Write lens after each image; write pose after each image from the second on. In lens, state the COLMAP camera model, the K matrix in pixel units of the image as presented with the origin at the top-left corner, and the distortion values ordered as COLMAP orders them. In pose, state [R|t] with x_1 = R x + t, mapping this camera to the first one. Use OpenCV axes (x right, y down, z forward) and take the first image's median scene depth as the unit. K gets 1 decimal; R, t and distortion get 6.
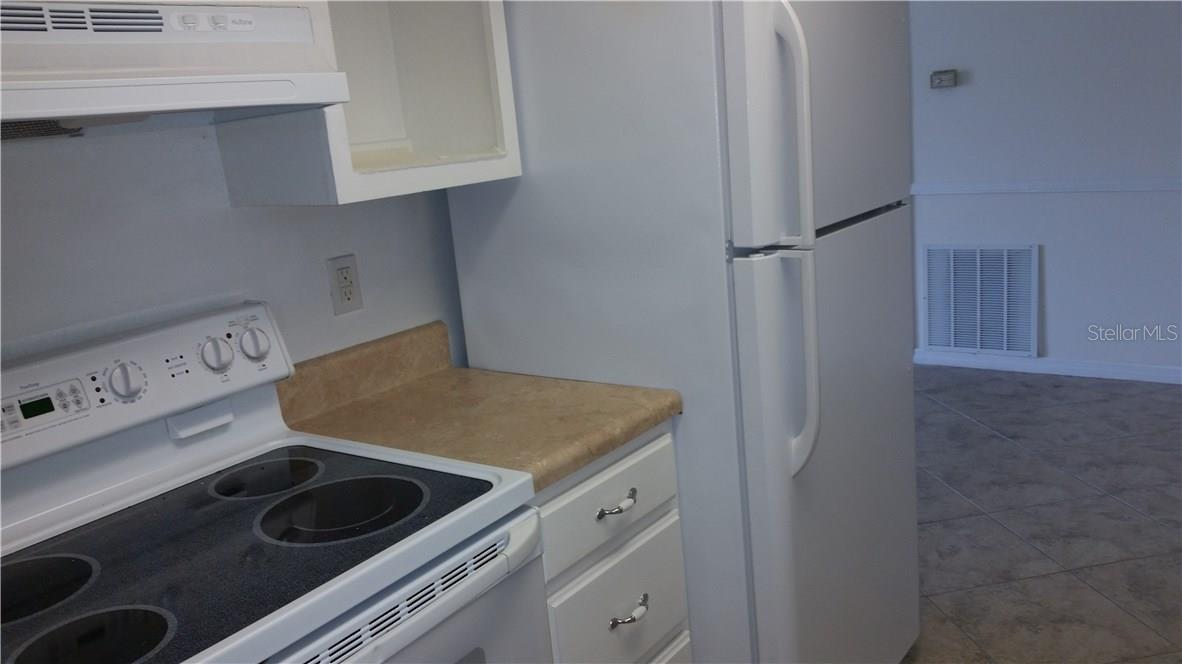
lens RADIAL K [[948.4, 0, 591.0], [0, 948.4, 332.0], [0, 0, 1]] dist [-0.036461, -0.005702]
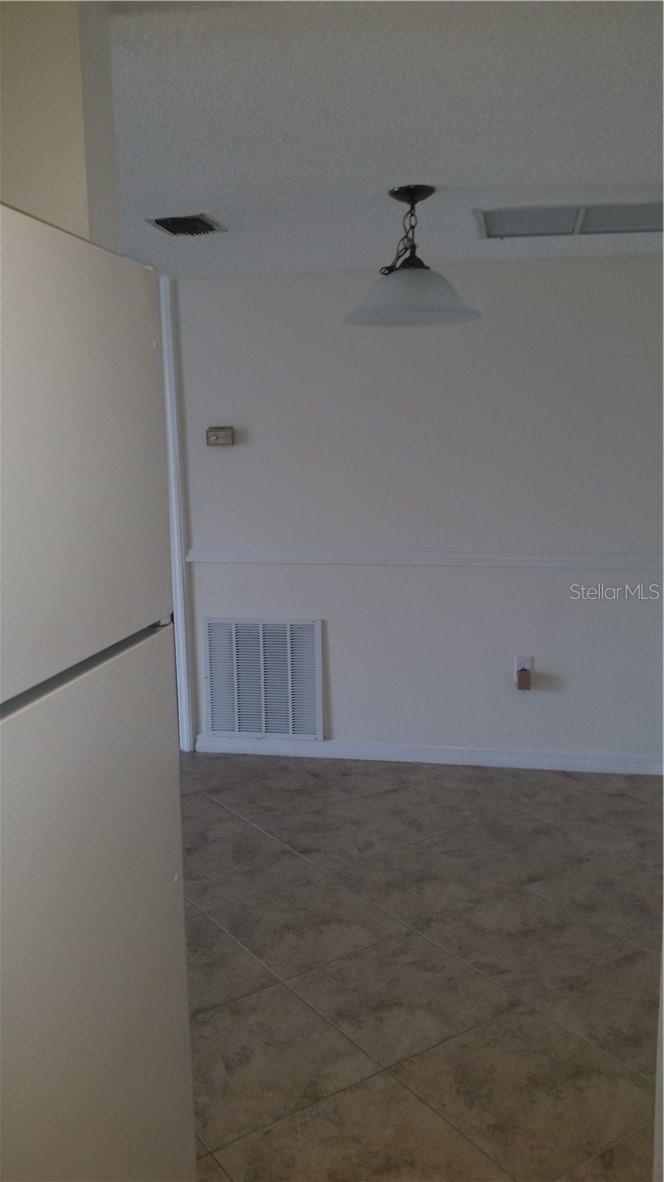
lens RADIAL K [[948.4, 0, 332.0], [0, 948.4, 591.0], [0, 0, 1]] dist [-0.036461, -0.005702]
pose [[0.892744, 0.009854, 0.450457, 0.076352], [0.031128, 0.996023, -0.083481, -0.051314], [-0.449488, 0.088549, 0.888887, 0.193428]]
